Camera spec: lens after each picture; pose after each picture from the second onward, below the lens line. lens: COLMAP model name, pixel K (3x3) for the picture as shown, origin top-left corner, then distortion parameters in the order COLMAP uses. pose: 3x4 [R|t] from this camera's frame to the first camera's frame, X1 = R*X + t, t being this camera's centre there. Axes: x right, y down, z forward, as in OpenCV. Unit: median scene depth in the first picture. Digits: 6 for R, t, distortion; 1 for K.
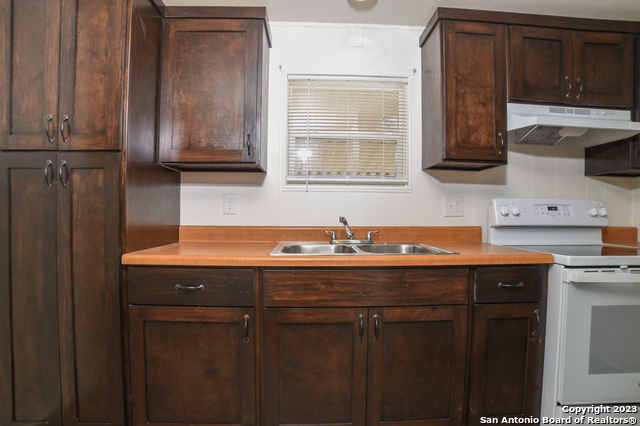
lens RADIAL K [[317.3, 0, 320.6], [0, 317.3, 217.1], [0, 0, 1]] dist [-0.115543, 0.042471]
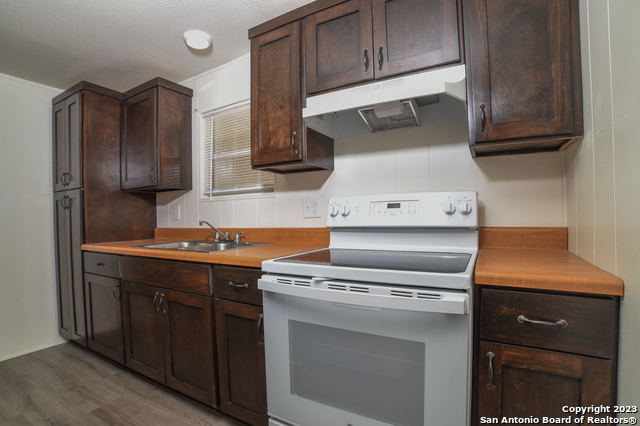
lens RADIAL K [[306.3, 0, 341.5], [0, 306.3, 215.6], [0, 0, 1]] dist [-0.114986, 0.036511]
pose [[0.857814, -0.025734, -0.513315, 1.218671], [0.024238, 0.999660, -0.009611, 0.003217], [0.513388, -0.004198, 0.858146, 0.248786]]
